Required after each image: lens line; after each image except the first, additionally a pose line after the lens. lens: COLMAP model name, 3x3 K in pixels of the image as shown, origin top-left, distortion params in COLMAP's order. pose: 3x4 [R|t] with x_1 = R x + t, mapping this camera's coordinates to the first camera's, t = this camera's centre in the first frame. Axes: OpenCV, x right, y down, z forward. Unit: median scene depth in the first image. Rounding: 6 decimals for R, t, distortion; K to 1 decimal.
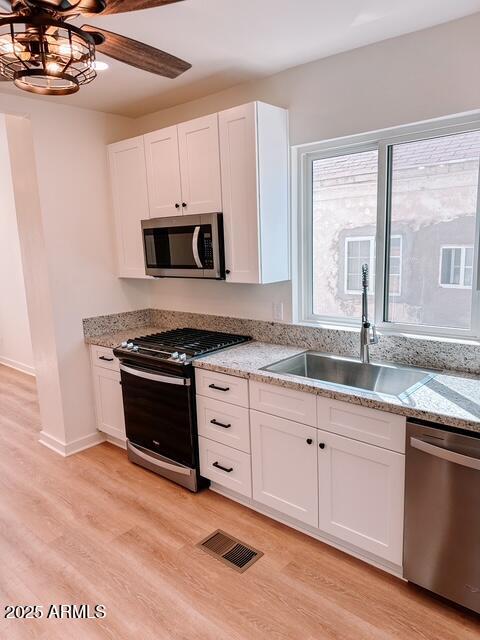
lens RADIAL K [[464.1, 0, 240.0], [0, 464.1, 320.0], [0, 0, 1]] dist [0.047639, -0.001615]
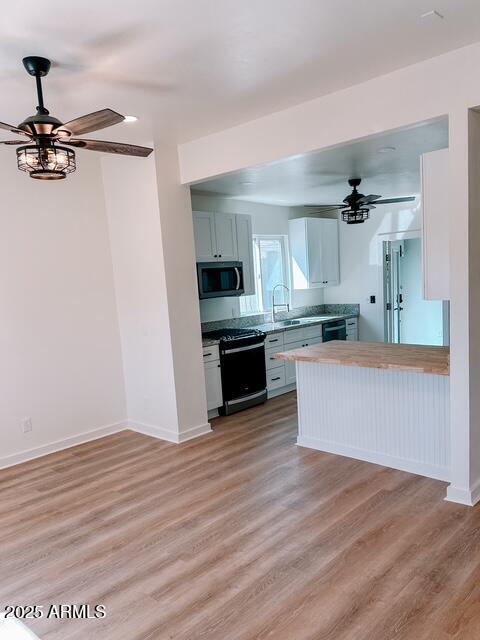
lens RADIAL K [[500.5, 0, 230.8], [0, 500.5, 342.5], [0, 0, 1]] dist [0.058608, -0.002791]
pose [[0.048462, -0.096241, 0.994178, -2.088604], [0.240104, 0.967283, 0.081934, -0.074231], [-0.969537, 0.234735, 0.069984, 0.912349]]
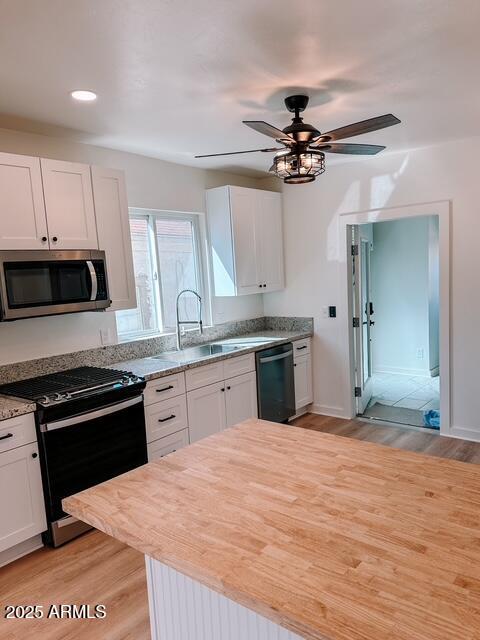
lens RADIAL K [[464.1, 0, 240.0], [0, 464.1, 320.0], [0, 0, 1]] dist [0.047639, -0.001615]
pose [[-0.027410, -0.067840, 0.997320, -1.119634], [0.233960, 0.969548, 0.072381, -0.065948], [-0.971860, 0.235317, -0.010704, 0.683845]]
